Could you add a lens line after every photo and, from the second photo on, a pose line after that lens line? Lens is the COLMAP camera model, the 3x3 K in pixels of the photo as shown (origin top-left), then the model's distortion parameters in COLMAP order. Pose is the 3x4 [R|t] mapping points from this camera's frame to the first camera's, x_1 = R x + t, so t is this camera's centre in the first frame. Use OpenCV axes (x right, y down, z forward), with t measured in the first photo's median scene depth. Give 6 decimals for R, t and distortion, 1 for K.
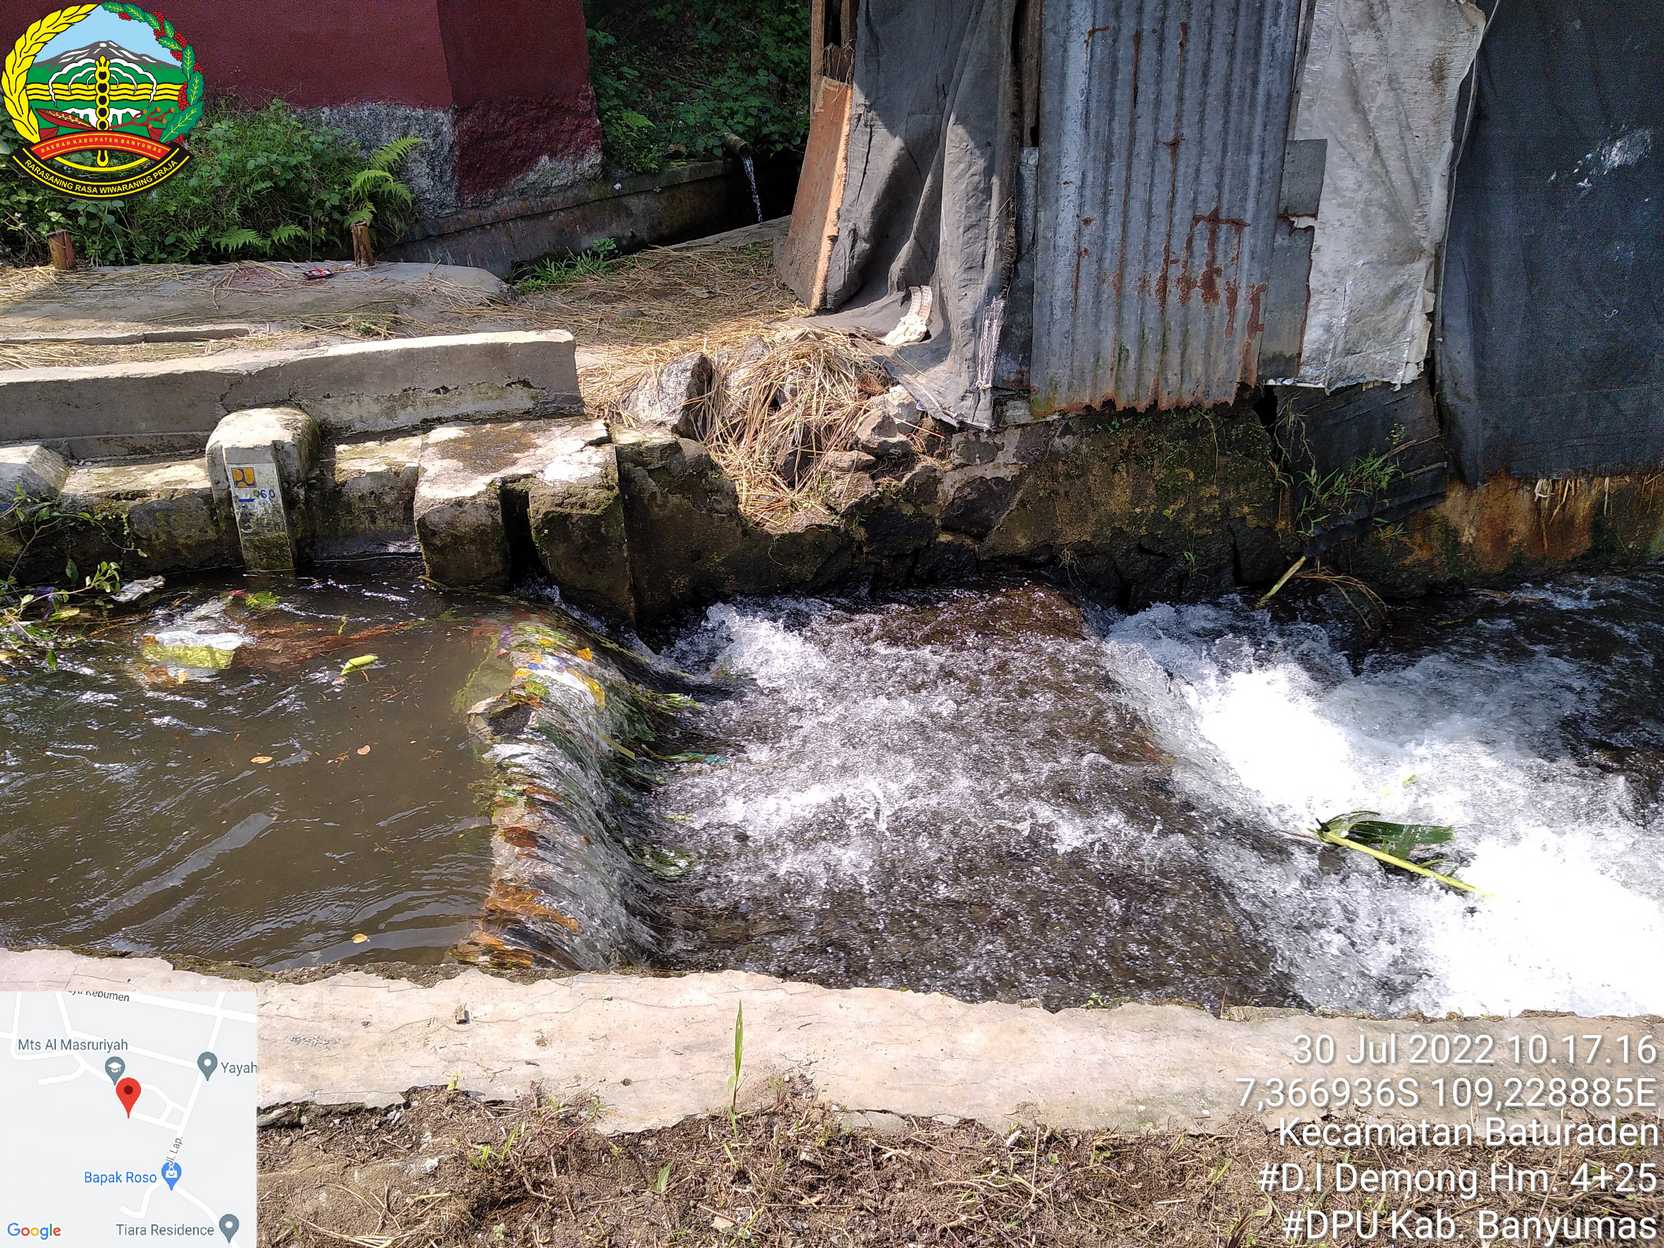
lens RADIAL K [[1364.9, 0, 832.0], [0, 1364.9, 624.0], [0, 0, 1]] dist [0.124964, -0.410730]
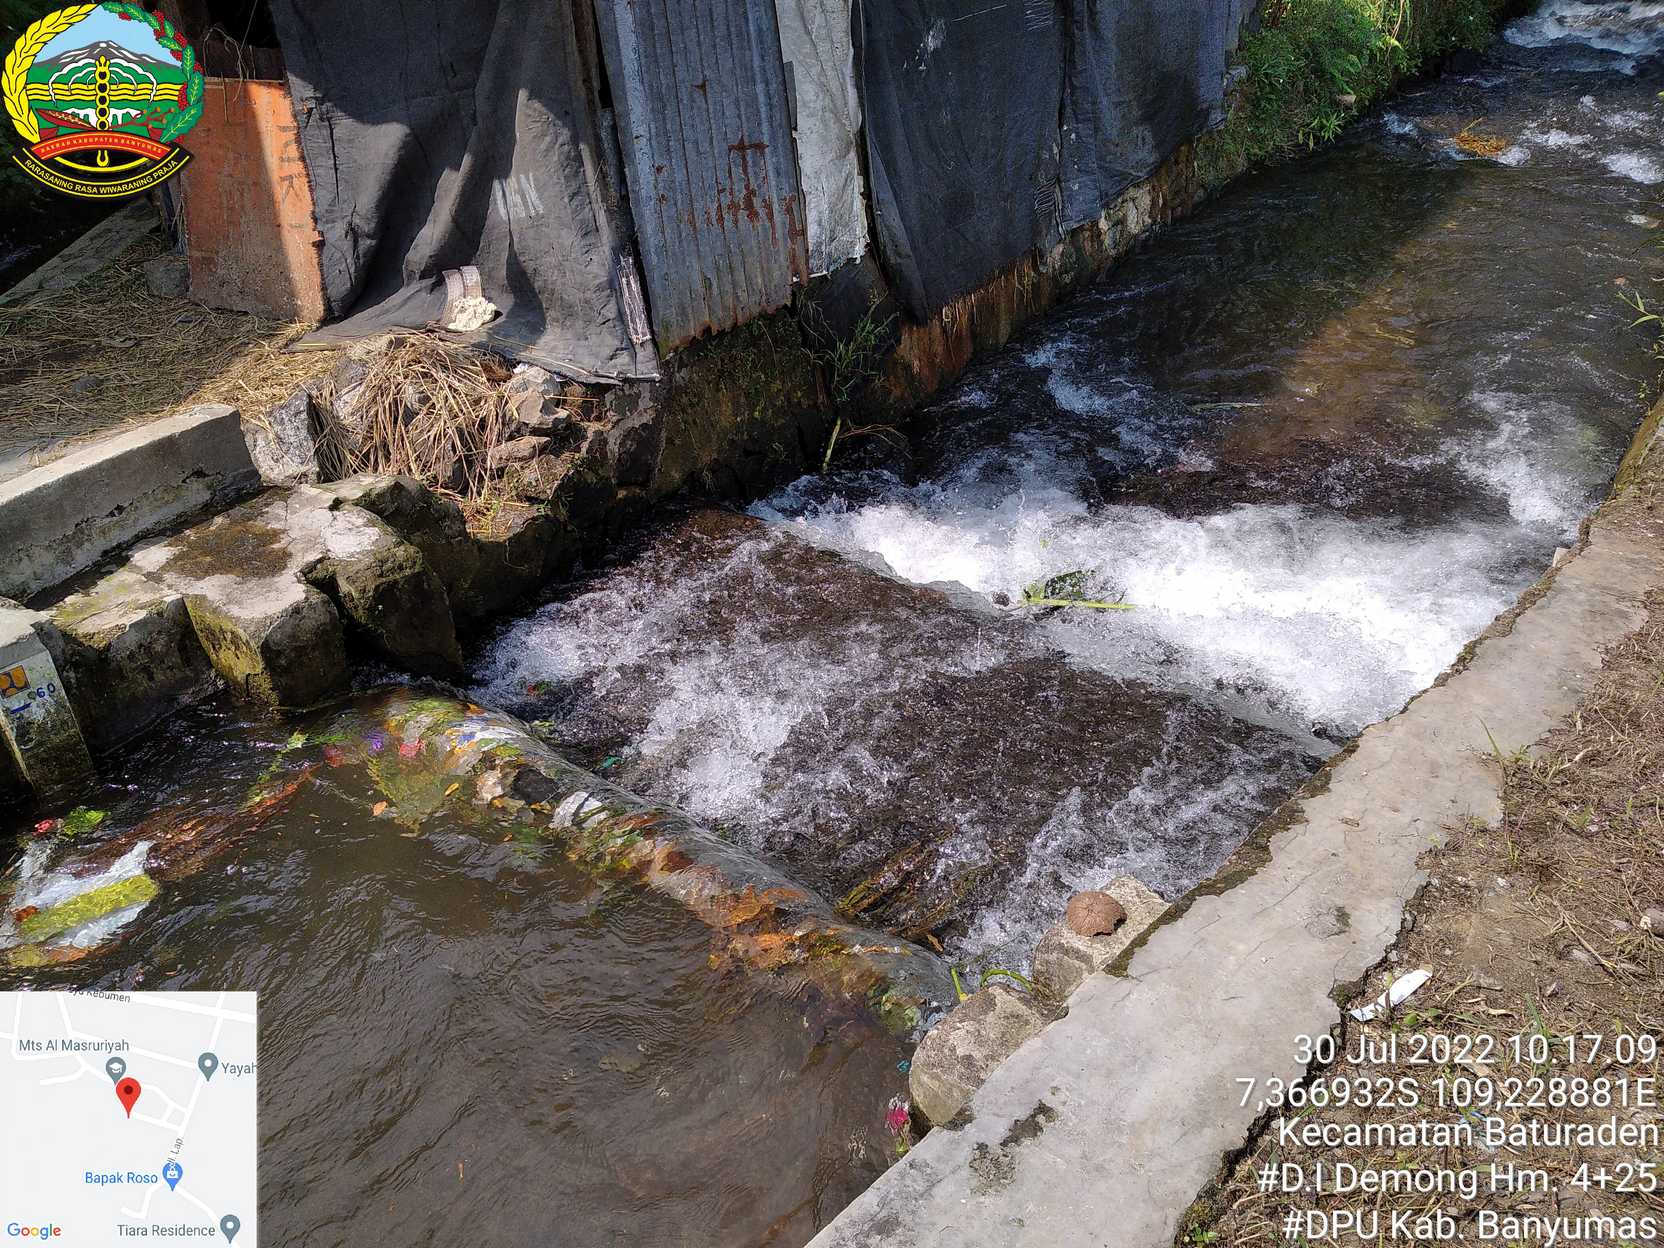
lens RADIAL K [[1382.6, 0, 832.0], [0, 1382.6, 624.0], [0, 0, 1]] dist [0.012947, -0.067056]
pose [[0.735537, -0.370347, 0.567300, -0.446859], [0.341996, 0.925811, 0.160974, -0.089466], [-0.584828, 0.075612, 0.807625, 0.075368]]
